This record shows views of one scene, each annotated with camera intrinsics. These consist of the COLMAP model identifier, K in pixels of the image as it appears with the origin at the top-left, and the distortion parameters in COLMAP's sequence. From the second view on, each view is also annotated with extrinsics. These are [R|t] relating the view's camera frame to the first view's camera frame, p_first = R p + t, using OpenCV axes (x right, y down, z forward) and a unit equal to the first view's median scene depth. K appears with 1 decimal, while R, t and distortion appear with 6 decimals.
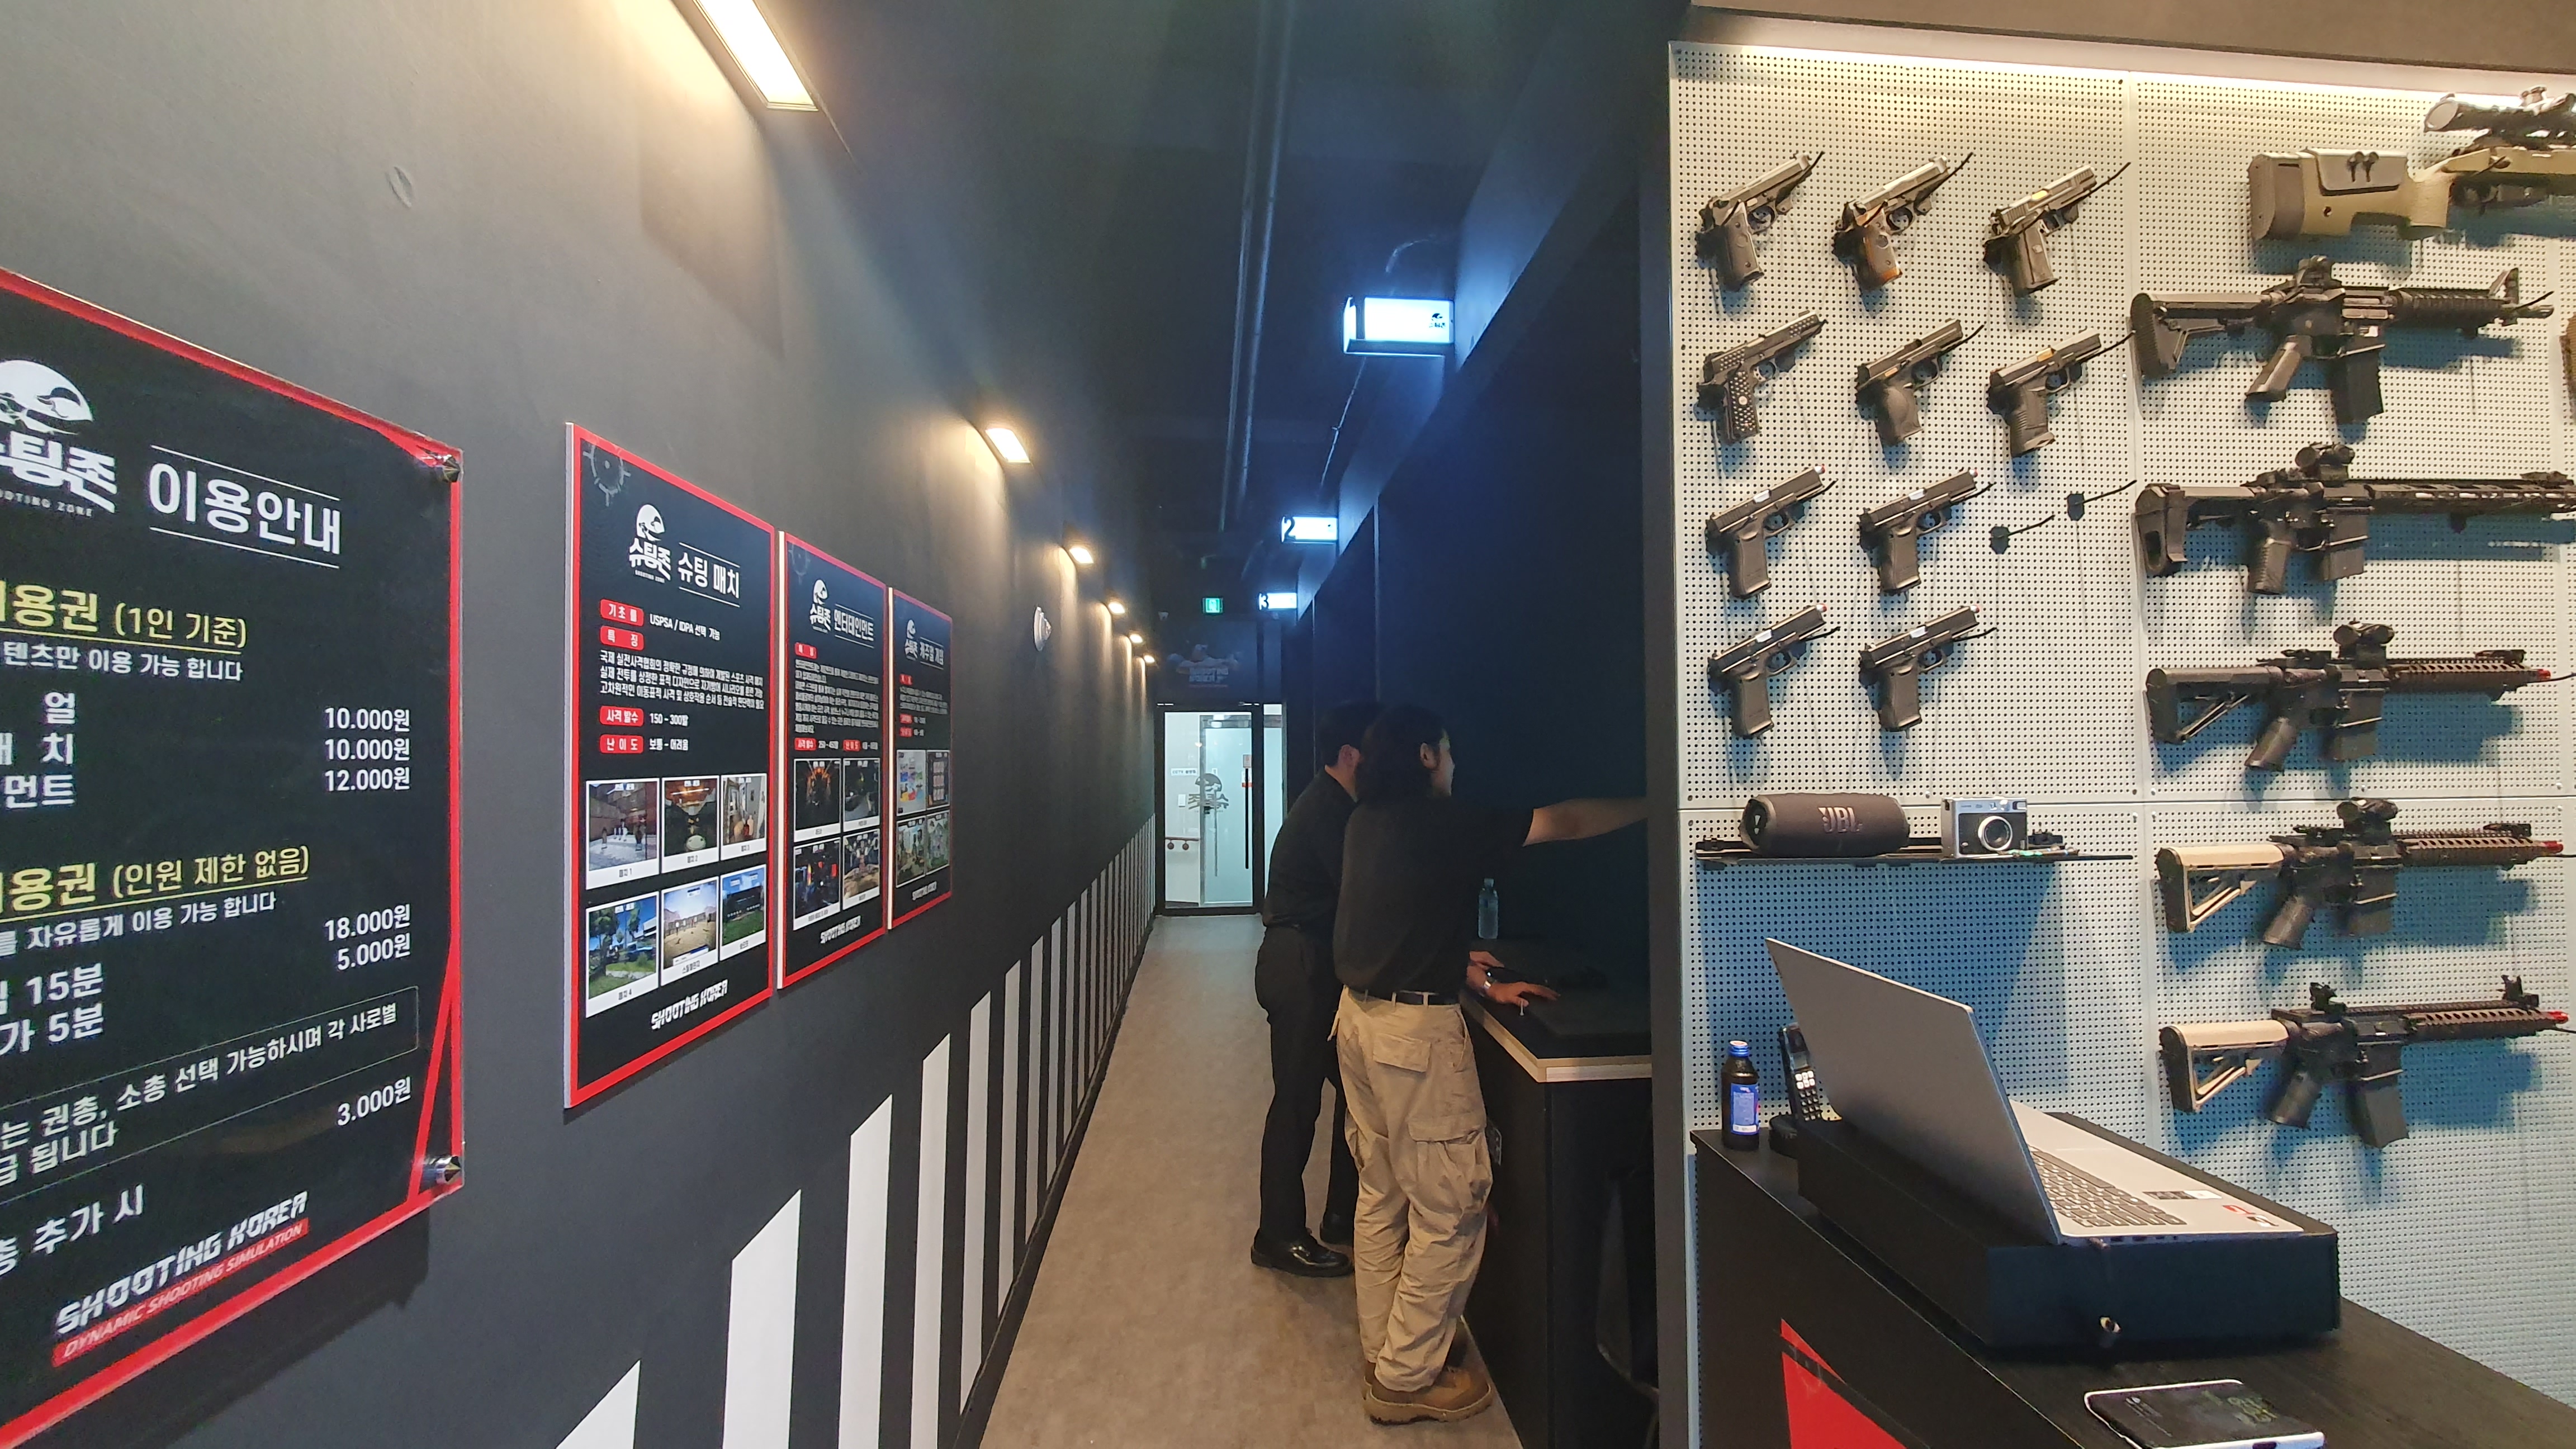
lens RADIAL K [[1072.7, 0, 1288.0], [0, 1072.7, 724.5], [0, 0, 1]] dist [0.007457, 0.001214]
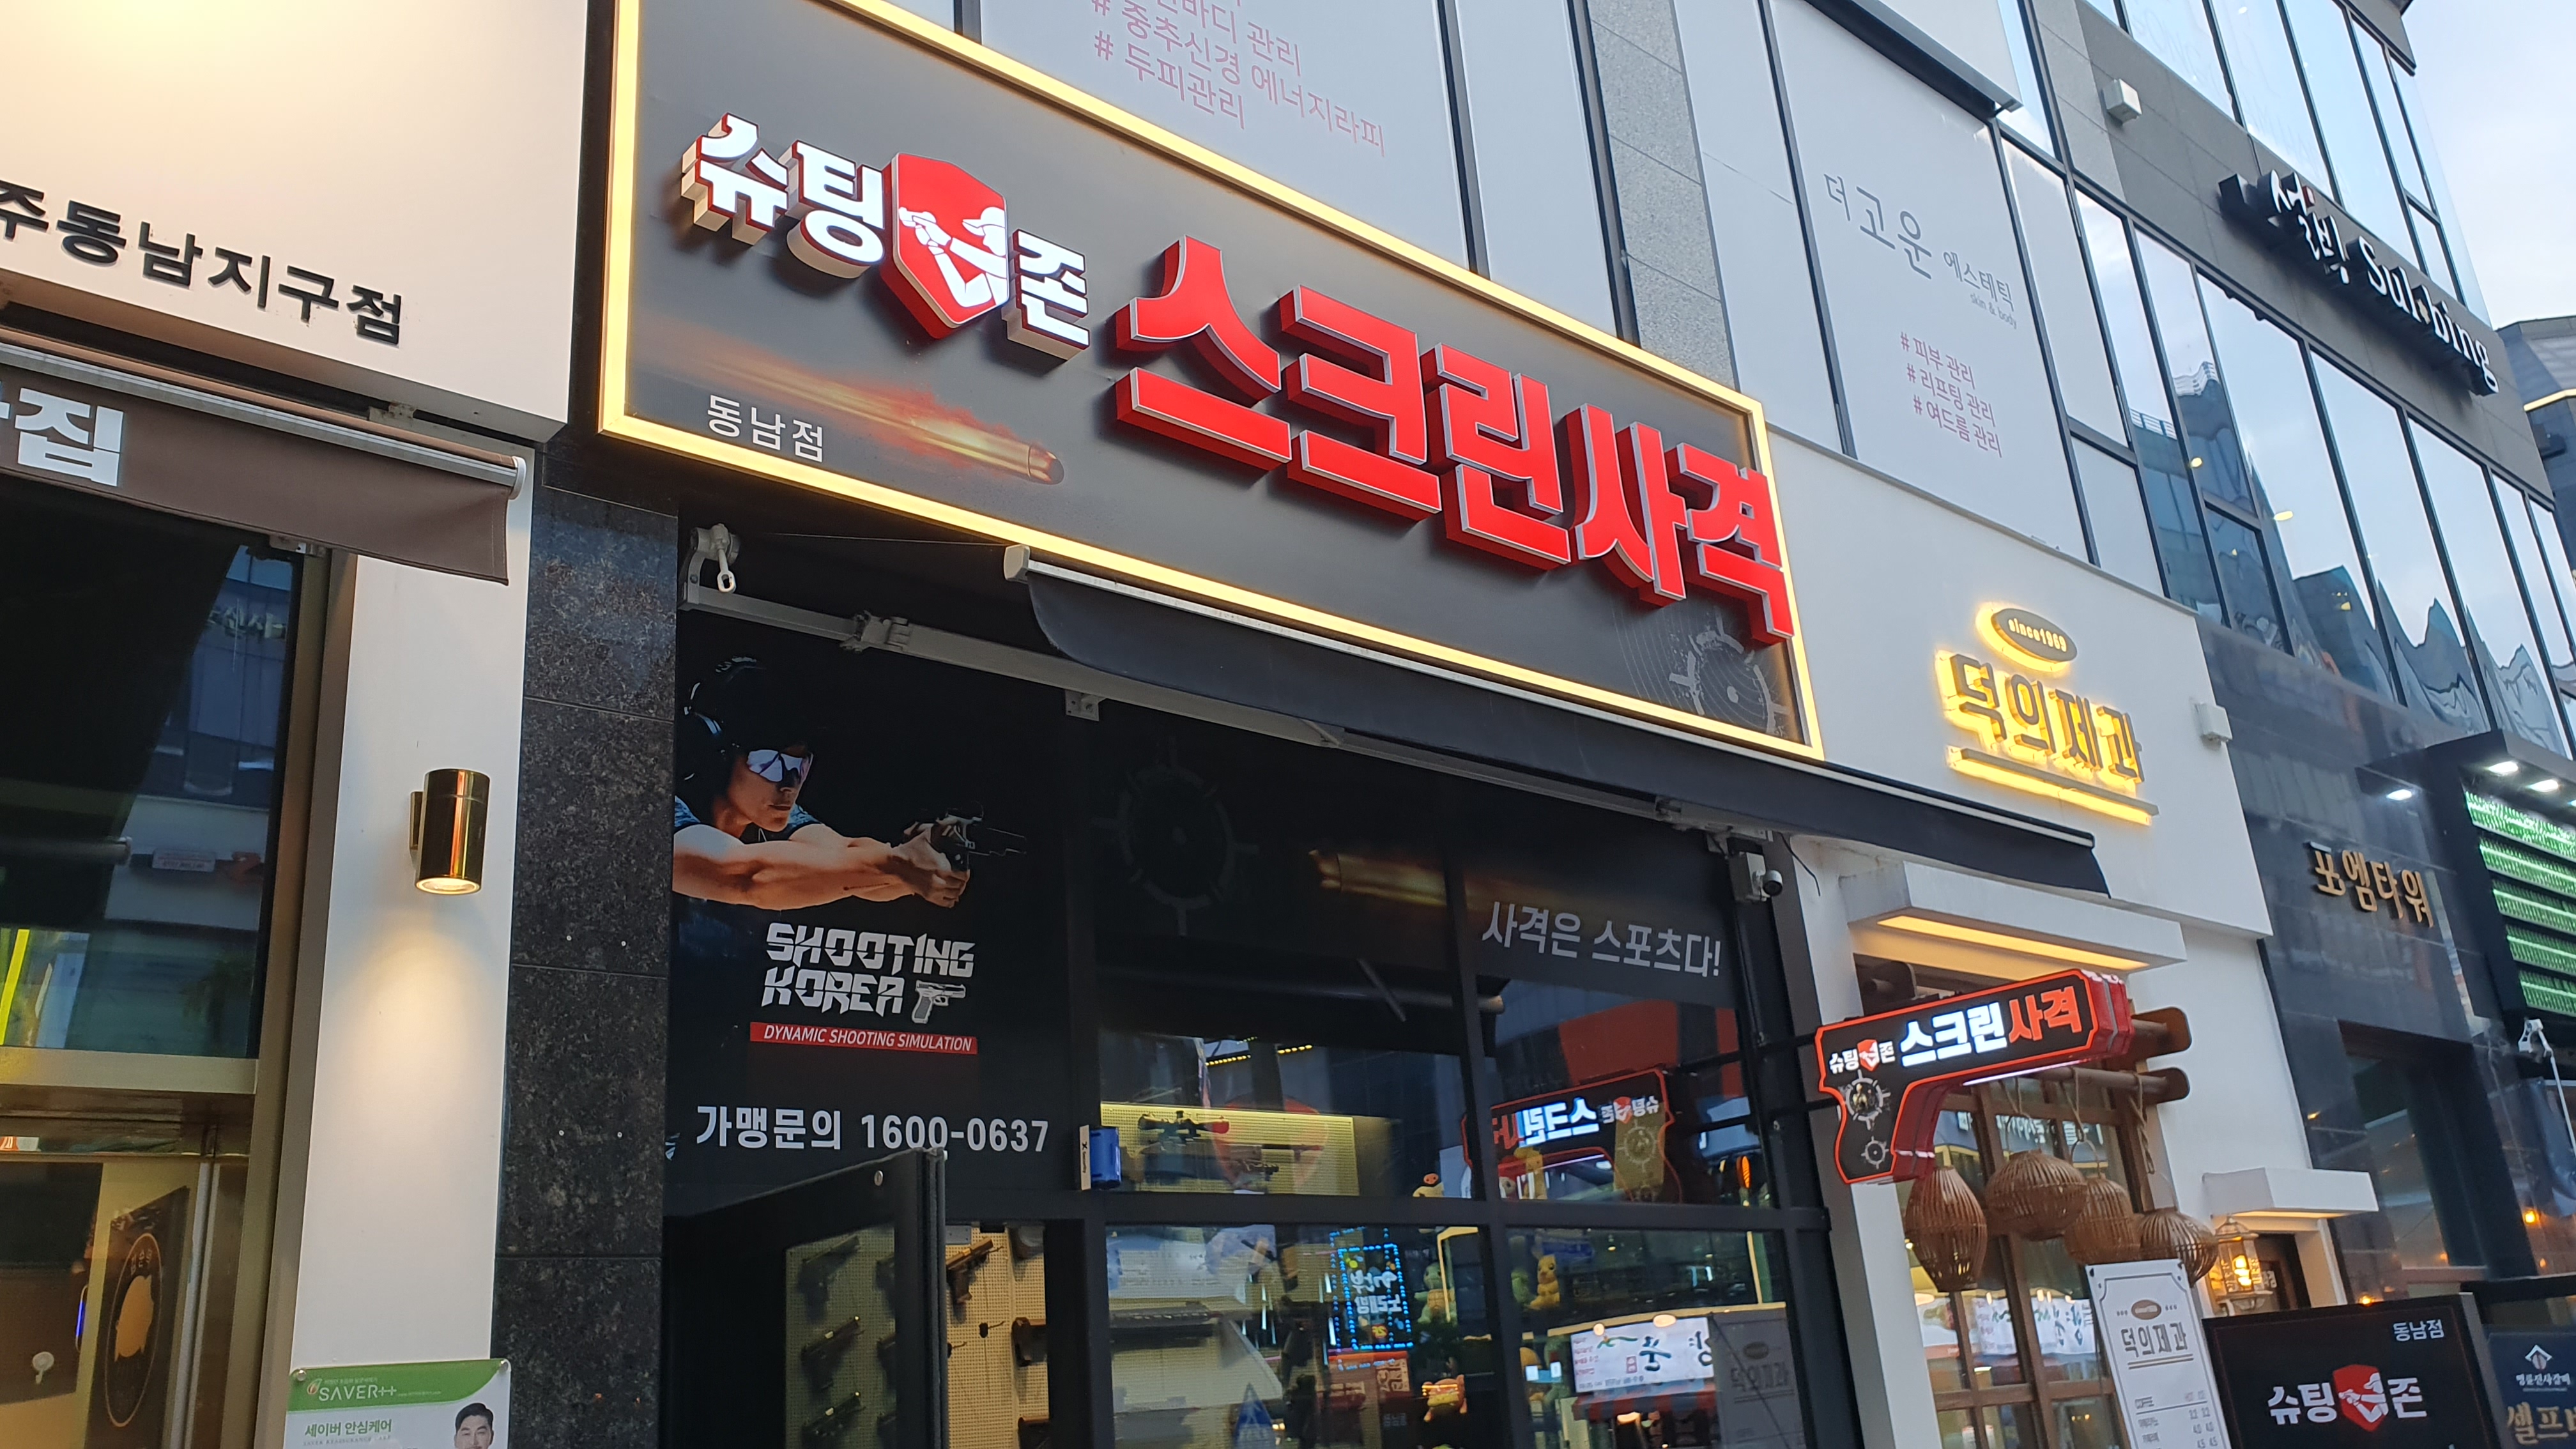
lens RADIAL K [[2029.2, 0, 1288.0], [0, 2029.2, 724.5], [0, 0, 1]] dist [0.046876, -0.001278]
pose [[0.814712, 0.134444, 0.564065, -1.040180], [0.070499, 0.942570, -0.326485, 0.005890], [-0.575564, 0.305757, 0.758445, -2.437259]]
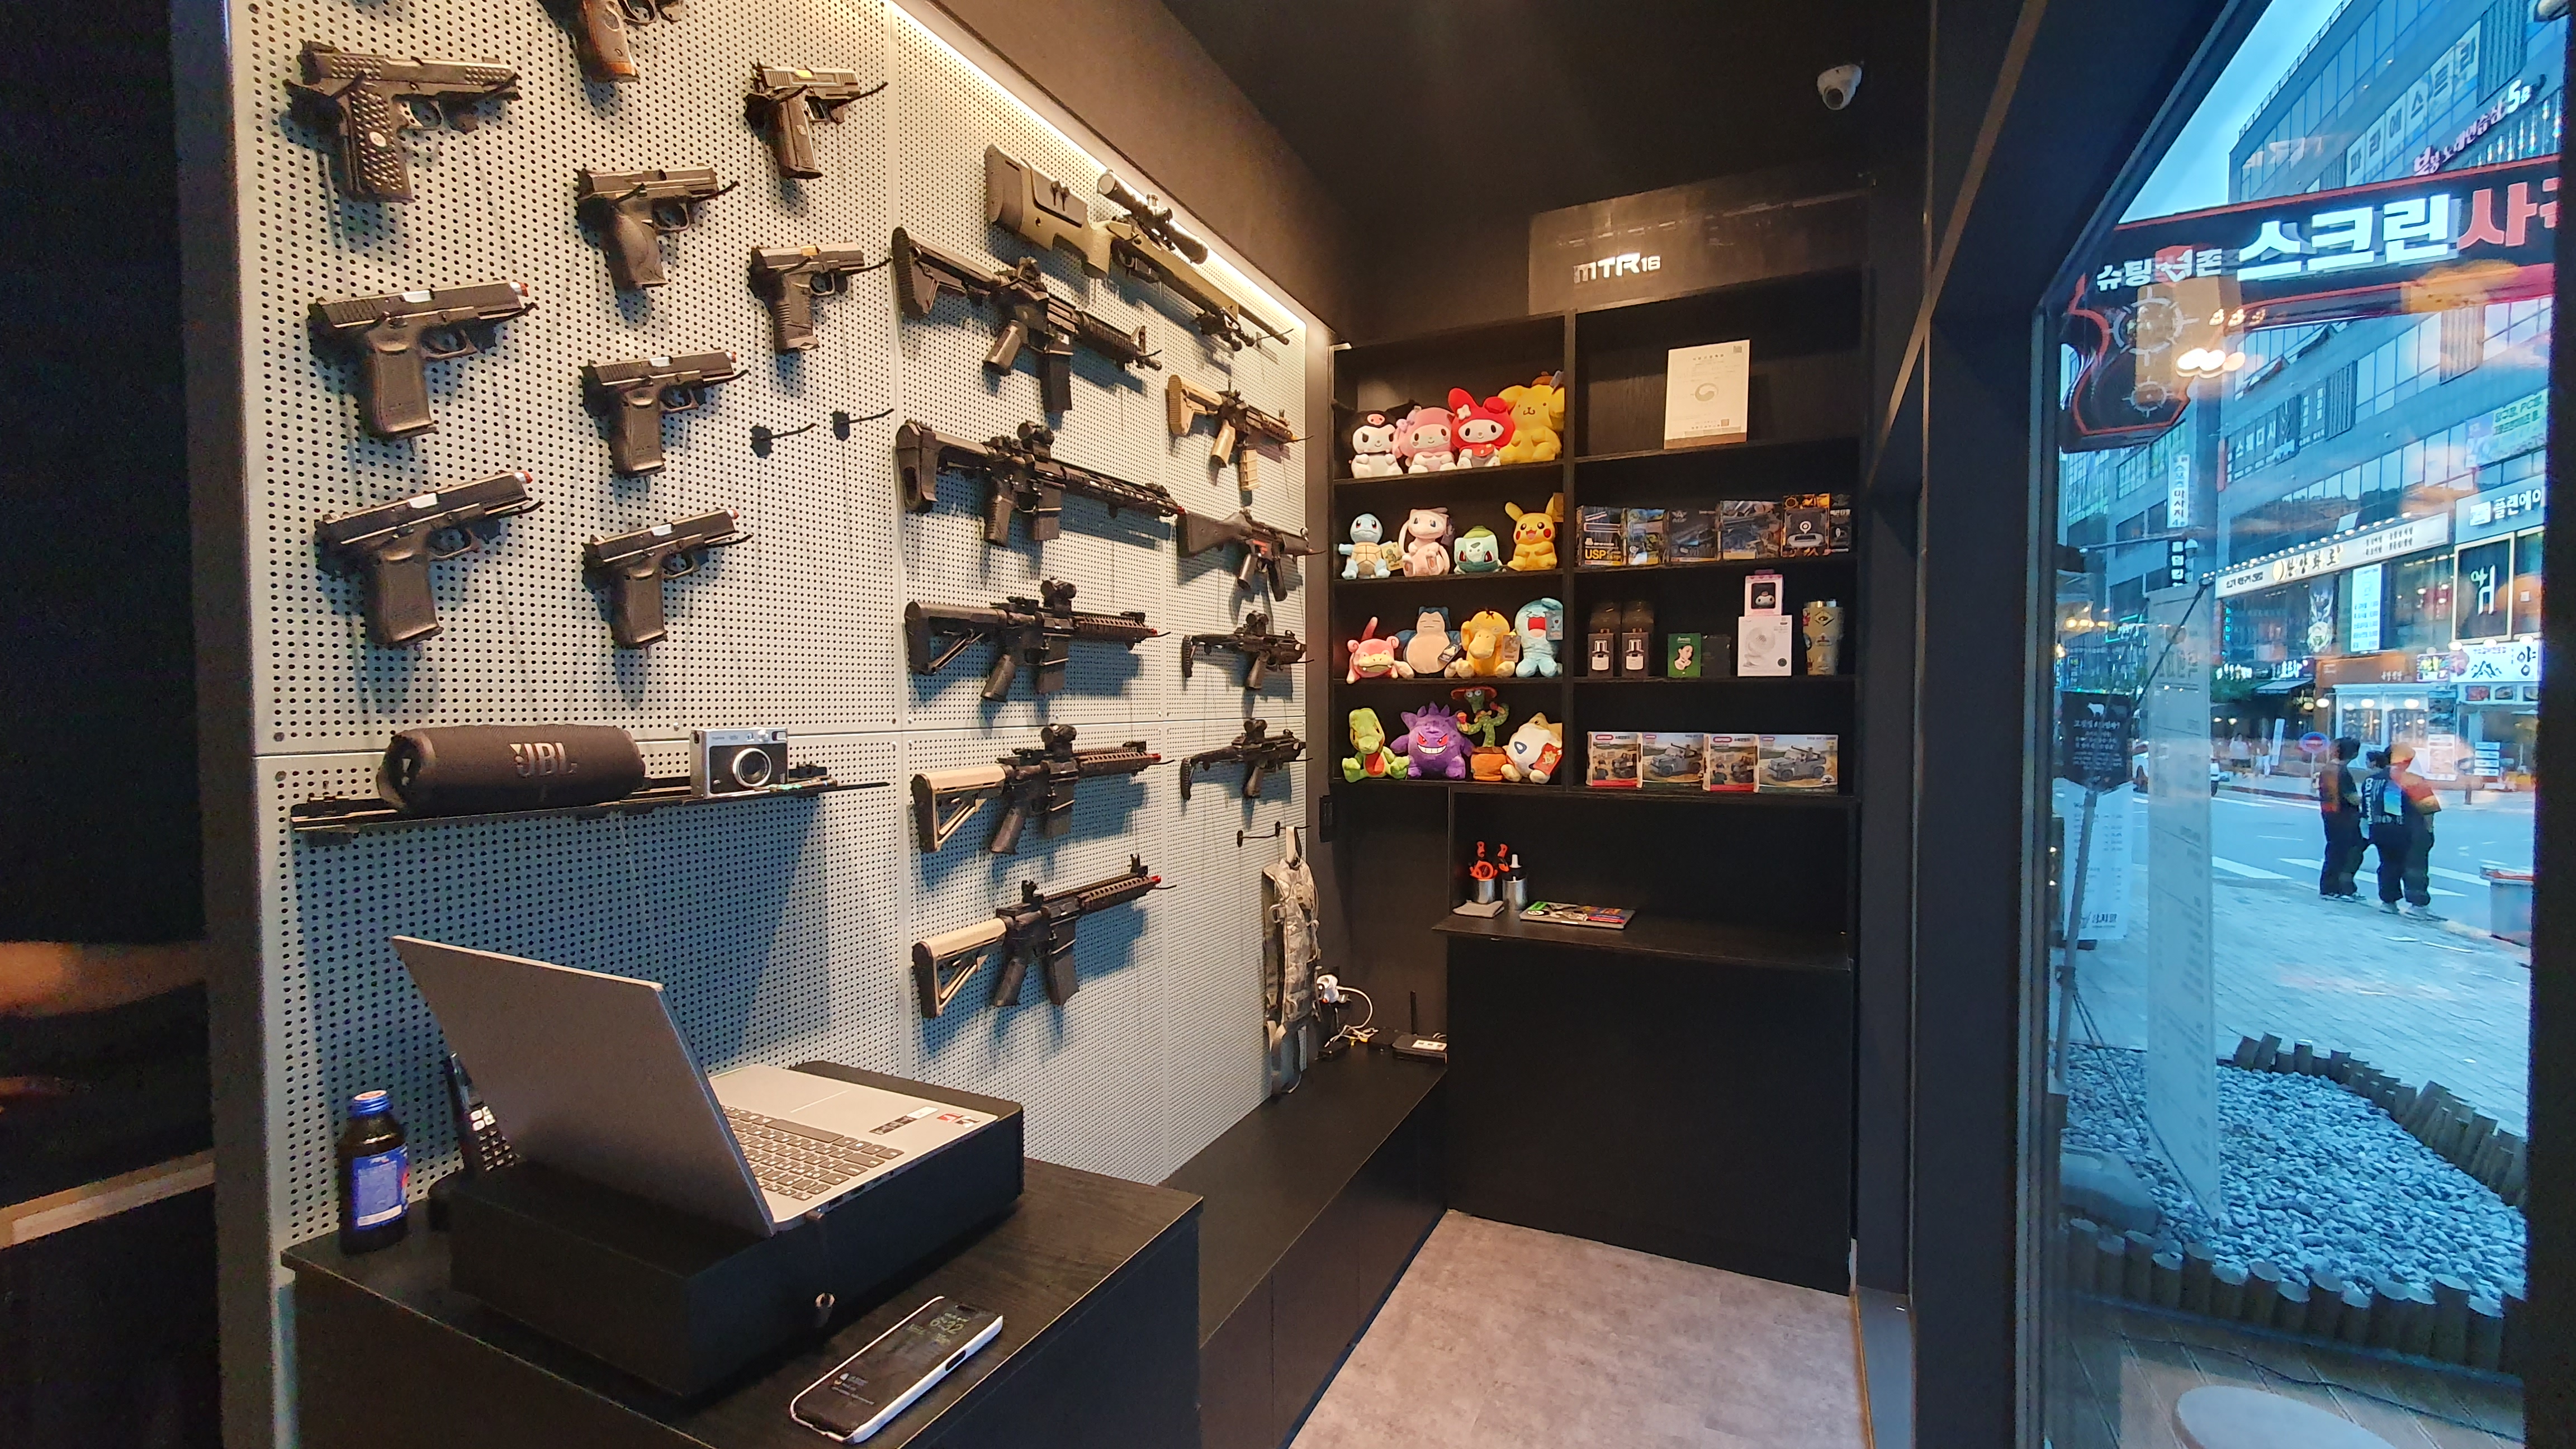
lens RADIAL K [[1005.1, 0, 1288.0], [0, 1005.1, 724.5], [0, 0, 1]] dist [0.000098, -0.000045]
pose [[0.551285, -0.014410, 0.834192, 0.199403], [-0.018392, 0.999398, 0.029418, 0.031500], [-0.834114, -0.031560, 0.550689, 0.164481]]
